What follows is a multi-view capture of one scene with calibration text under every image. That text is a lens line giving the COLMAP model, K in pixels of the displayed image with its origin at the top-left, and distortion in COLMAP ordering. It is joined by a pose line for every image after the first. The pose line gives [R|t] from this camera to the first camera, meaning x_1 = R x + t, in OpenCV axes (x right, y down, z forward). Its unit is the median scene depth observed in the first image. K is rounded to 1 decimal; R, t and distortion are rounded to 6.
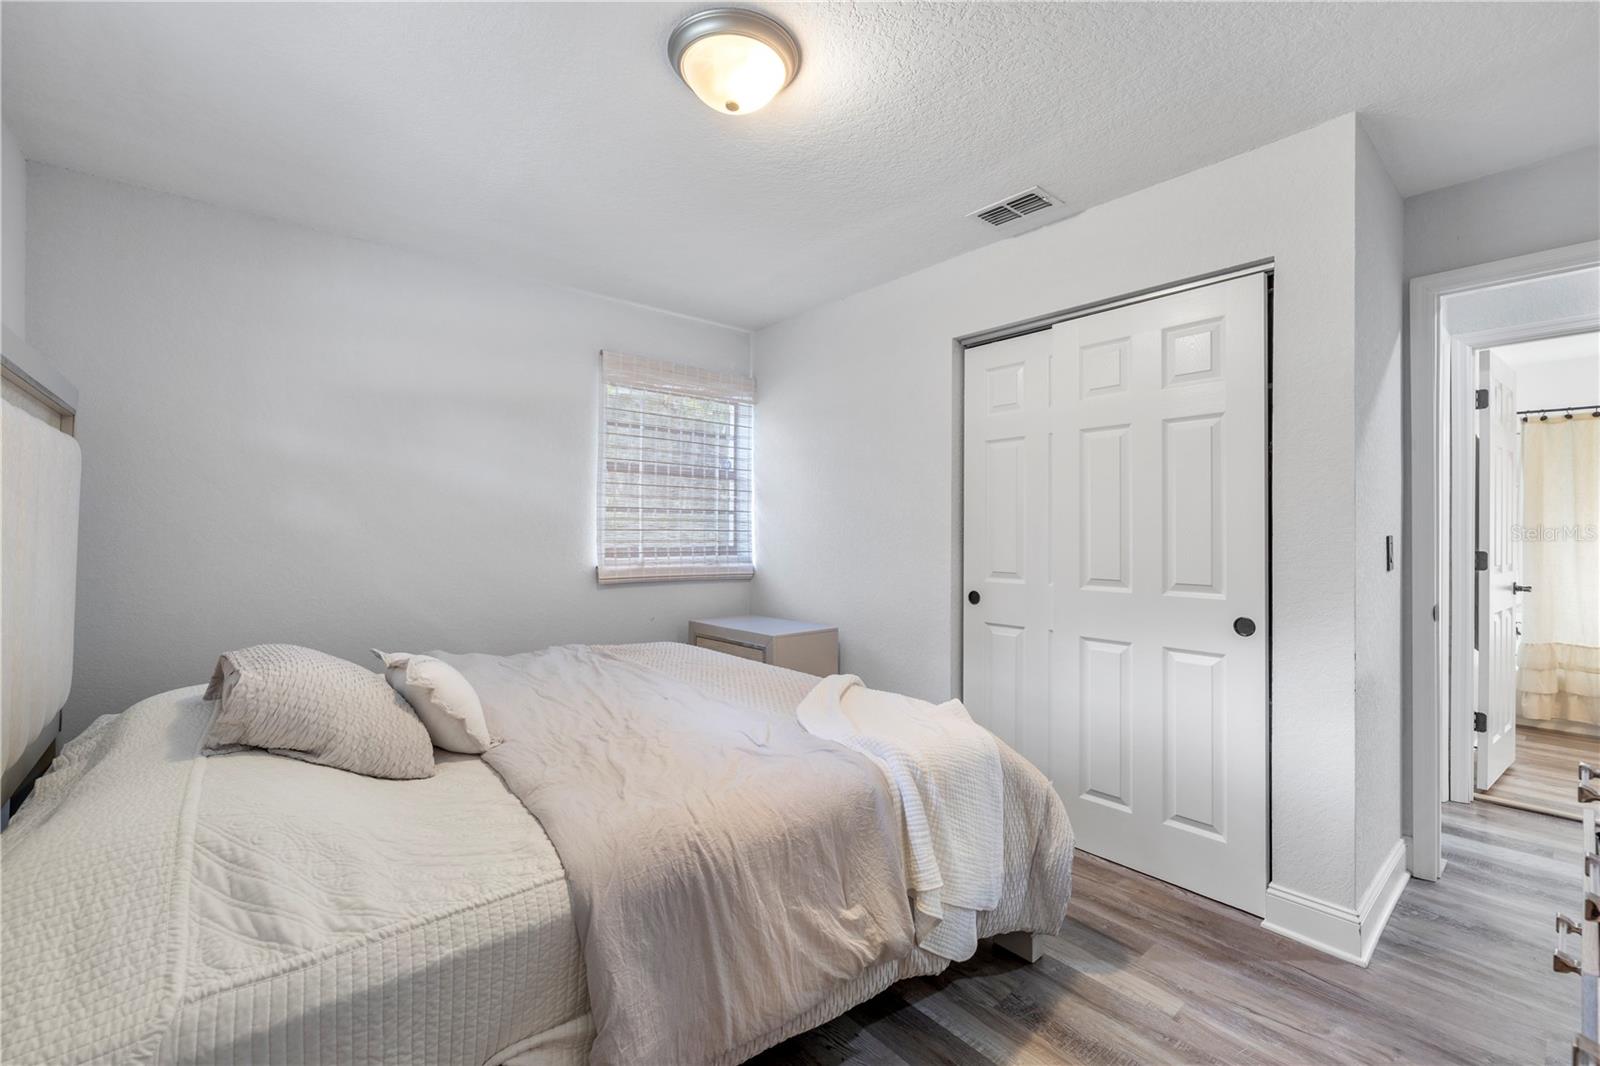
lens RADIAL K [[673.3, 0, 795.0], [0, 673.3, 536.0], [0, 0, 1]] dist [0.002126, 0.000519]
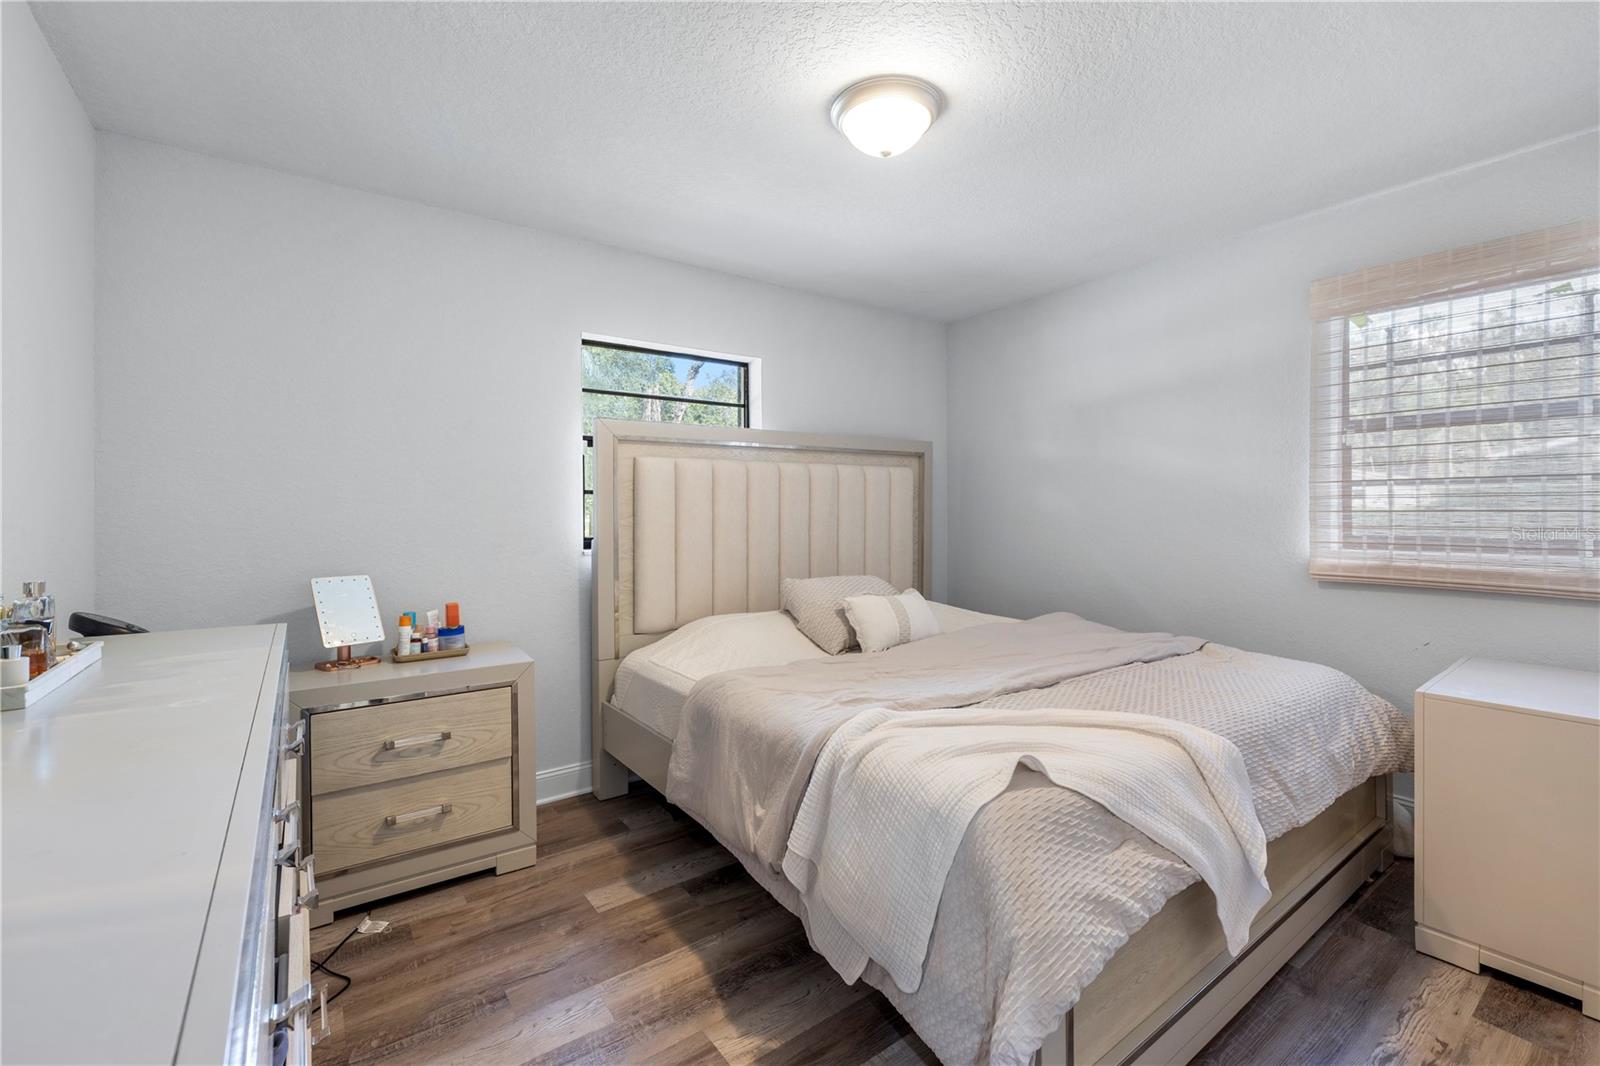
lens RADIAL K [[673.3, 0, 785.8], [0, 673.3, 527.0], [0, 0, 1]] dist [0.002126, 0.000519]
pose [[-0.075228, 0.021317, -0.996938, 0.533913], [0.003870, 0.999770, 0.021086, -0.009786], [0.997159, -0.002272, -0.075294, 0.438116]]
